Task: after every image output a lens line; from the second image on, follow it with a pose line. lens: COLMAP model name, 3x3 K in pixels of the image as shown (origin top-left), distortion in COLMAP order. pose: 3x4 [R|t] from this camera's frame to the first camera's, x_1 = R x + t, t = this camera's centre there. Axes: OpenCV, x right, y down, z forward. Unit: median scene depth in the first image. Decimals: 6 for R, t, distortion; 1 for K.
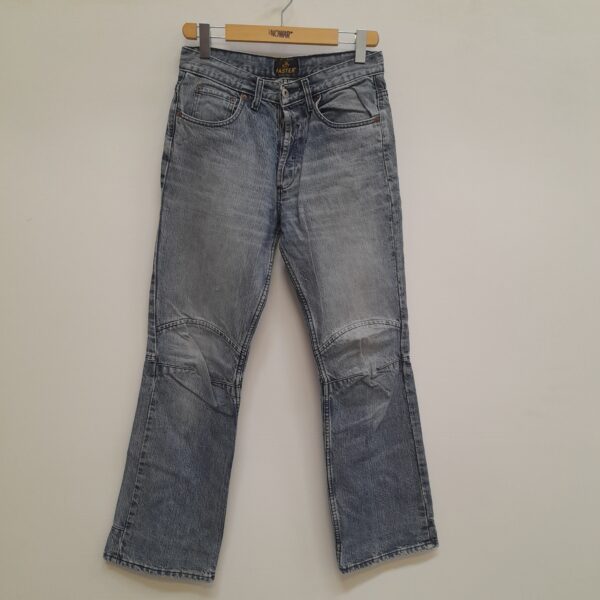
lens RADIAL K [[568.4, 0, 300.0], [0, 568.4, 300.0], [0, 0, 1]] dist [0.054880, -0.075345]
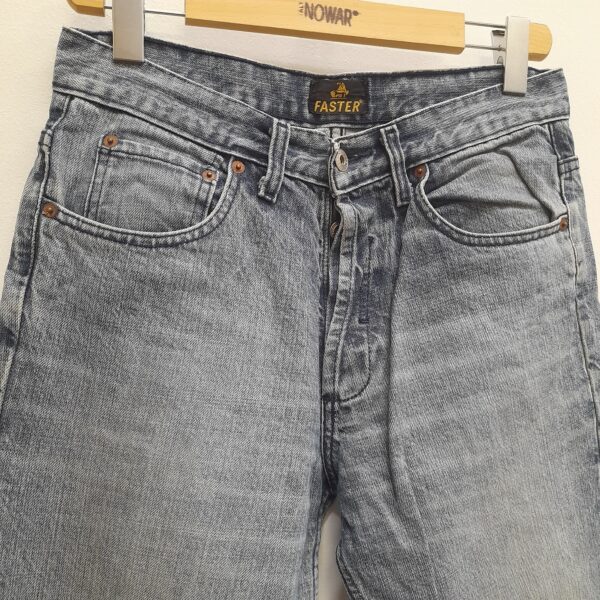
lens RADIAL K [[568.4, 0, 300.0], [0, 568.4, 300.0], [0, 0, 1]] dist [0.054880, -0.075345]
pose [[0.985669, -0.024360, 0.166924, -0.120802], [0.050904, 0.986343, -0.156642, -0.208906], [-0.160829, 0.162894, 0.973447, 0.643185]]
